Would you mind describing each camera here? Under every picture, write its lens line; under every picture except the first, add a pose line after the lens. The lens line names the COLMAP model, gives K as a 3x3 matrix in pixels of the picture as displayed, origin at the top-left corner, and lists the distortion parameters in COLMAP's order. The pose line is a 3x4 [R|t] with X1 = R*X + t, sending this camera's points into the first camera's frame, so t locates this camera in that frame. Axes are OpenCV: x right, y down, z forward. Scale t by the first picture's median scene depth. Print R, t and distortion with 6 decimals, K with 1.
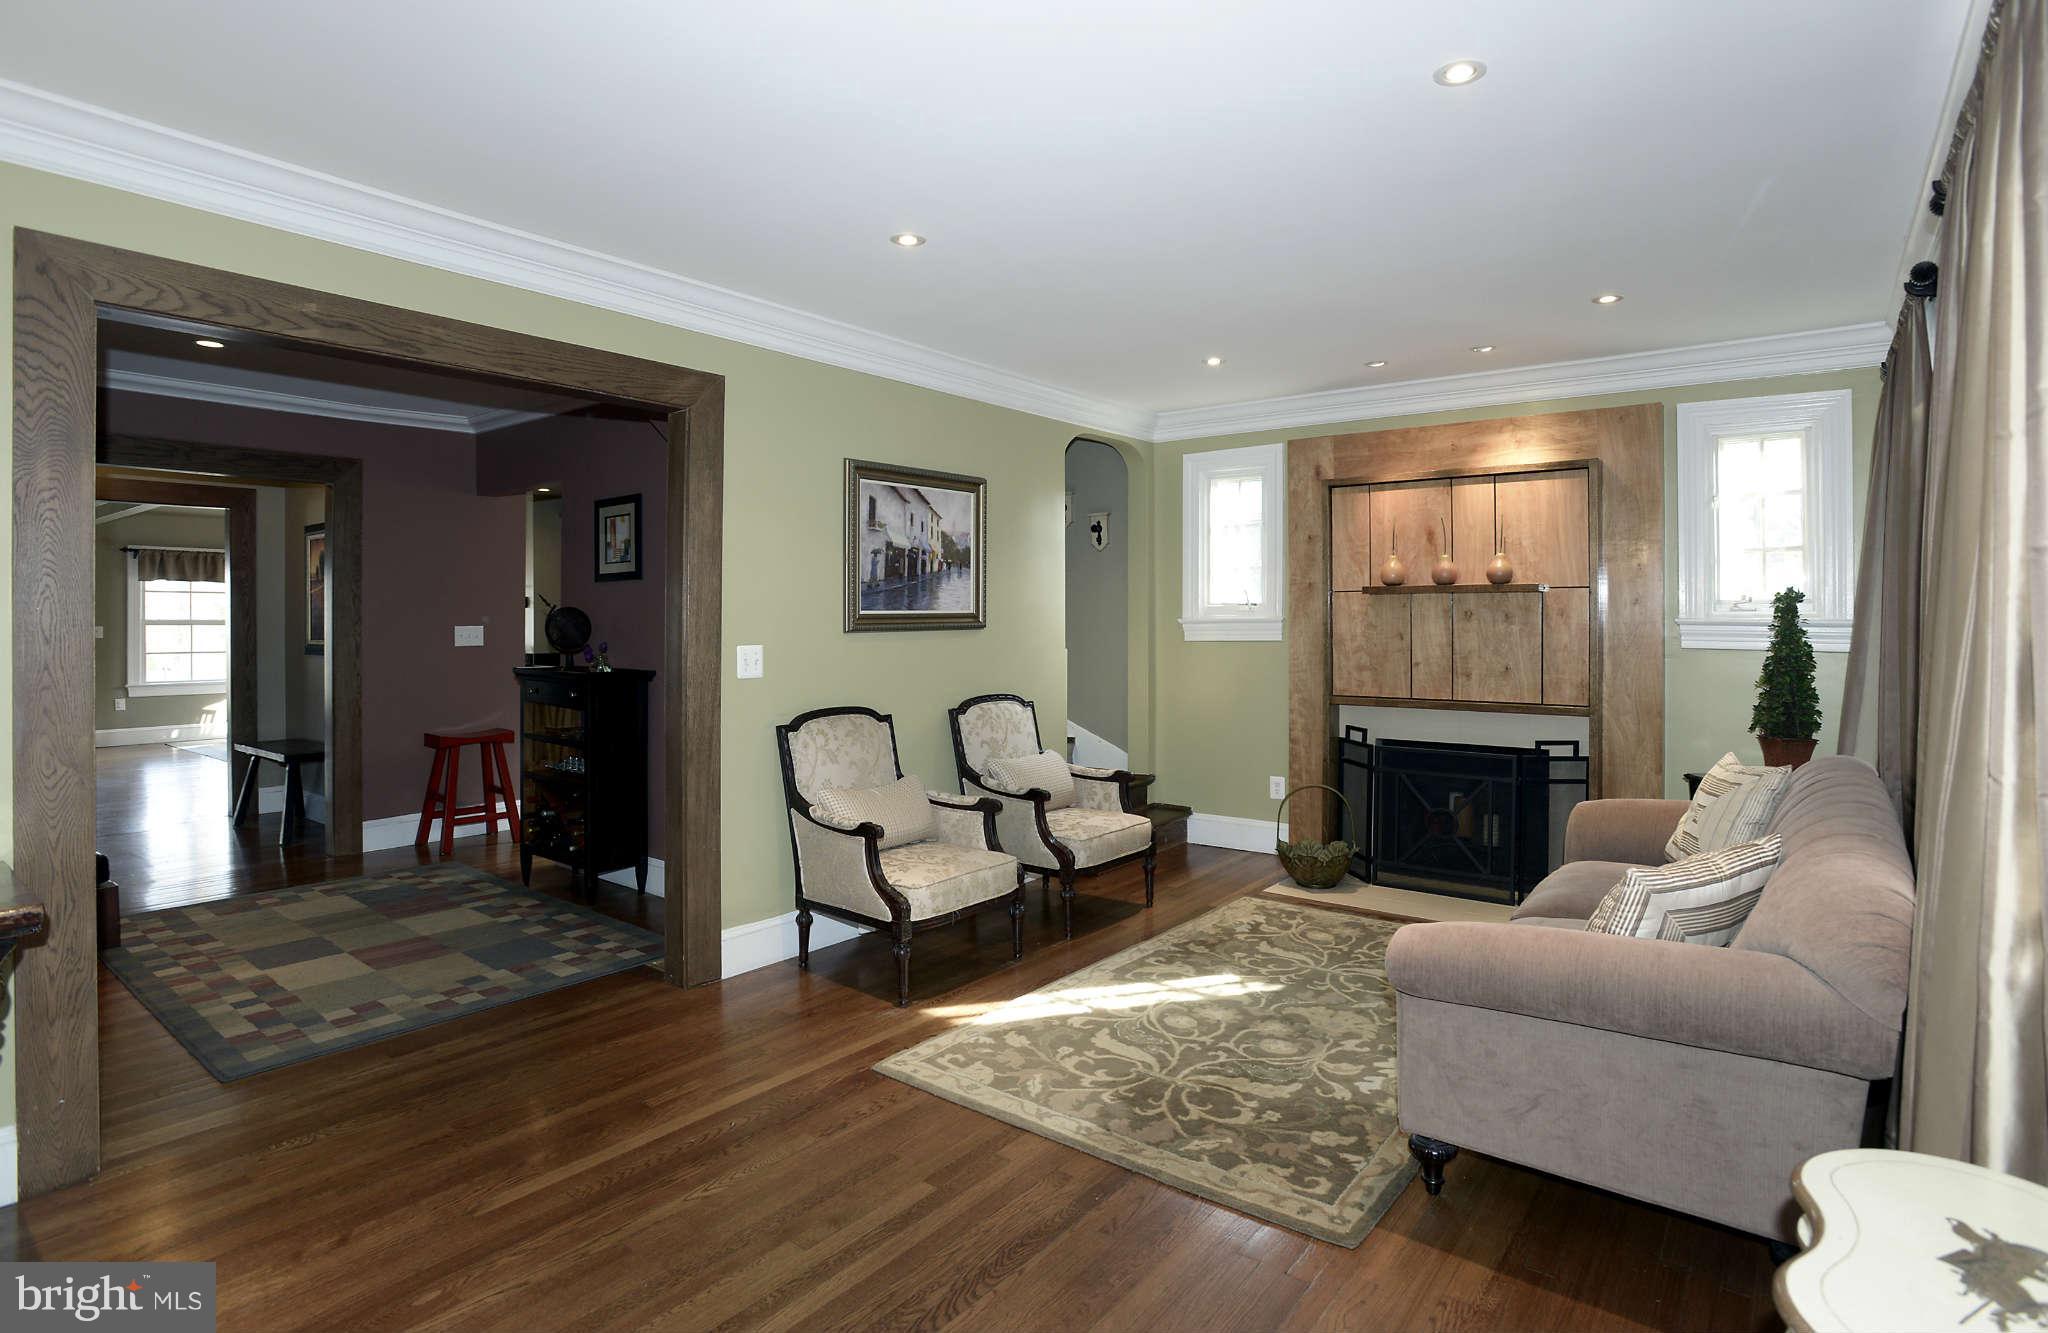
lens RADIAL K [[1084.1, 0, 1024.5], [0, 1084.1, 615.7], [0, 0, 1]] dist [-0.036408, 0.000068]
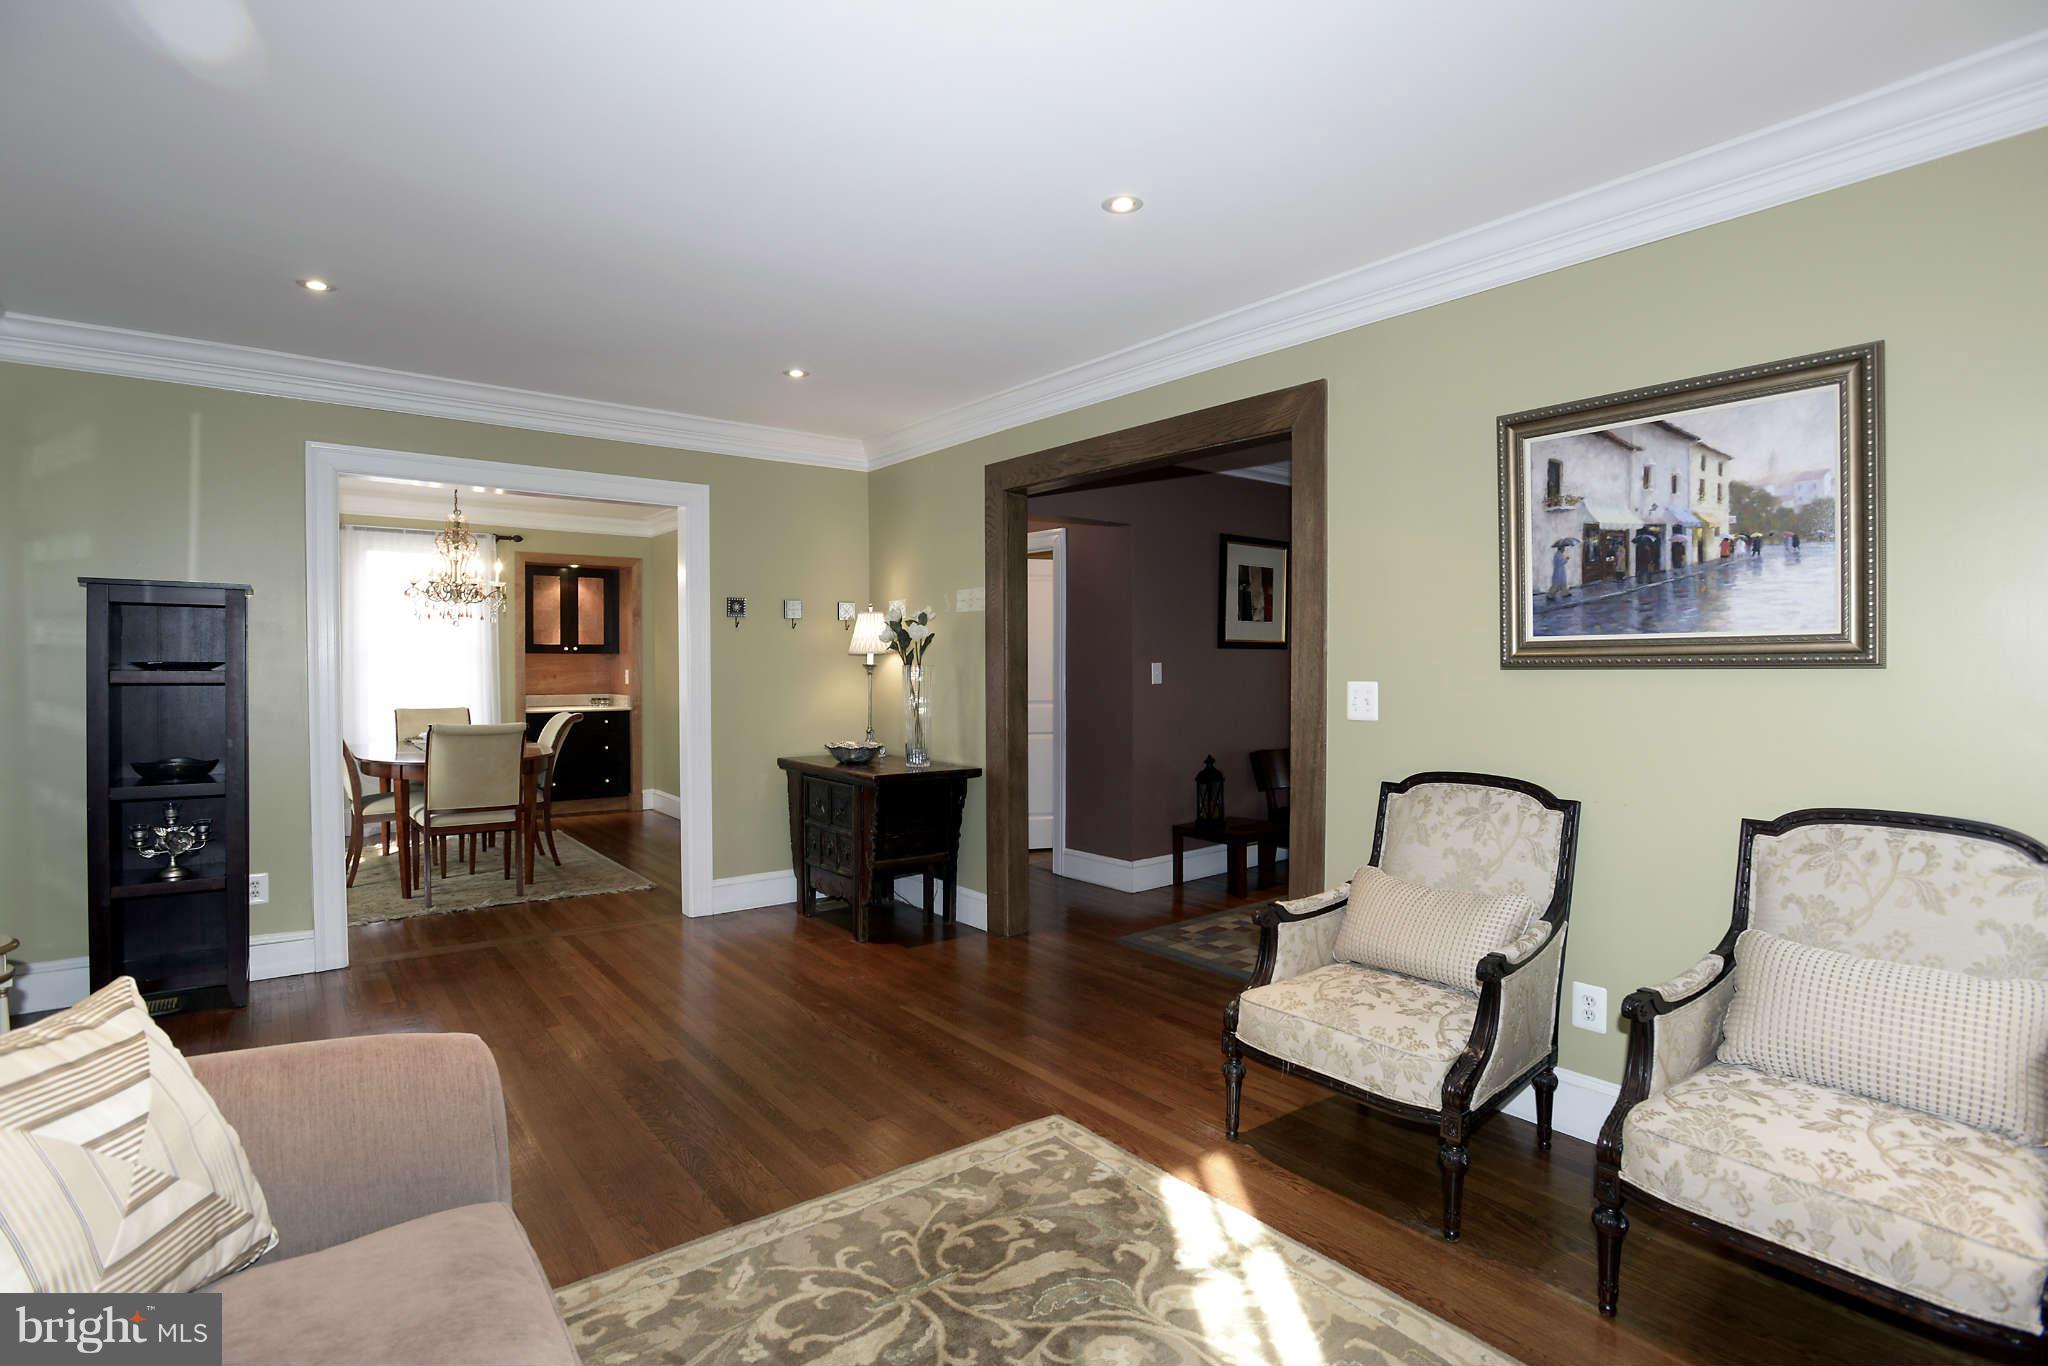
lens RADIAL K [[989.0, 0, 1025.1], [0, 989.0, 673.7], [0, 0, 1]] dist [-0.033750, 0.000609]
pose [[-0.238215, 0.012405, -0.971133, 0.585421], [0.000814, 0.999921, 0.012573, 0.011884], [0.971212, 0.002204, -0.238207, 0.970476]]
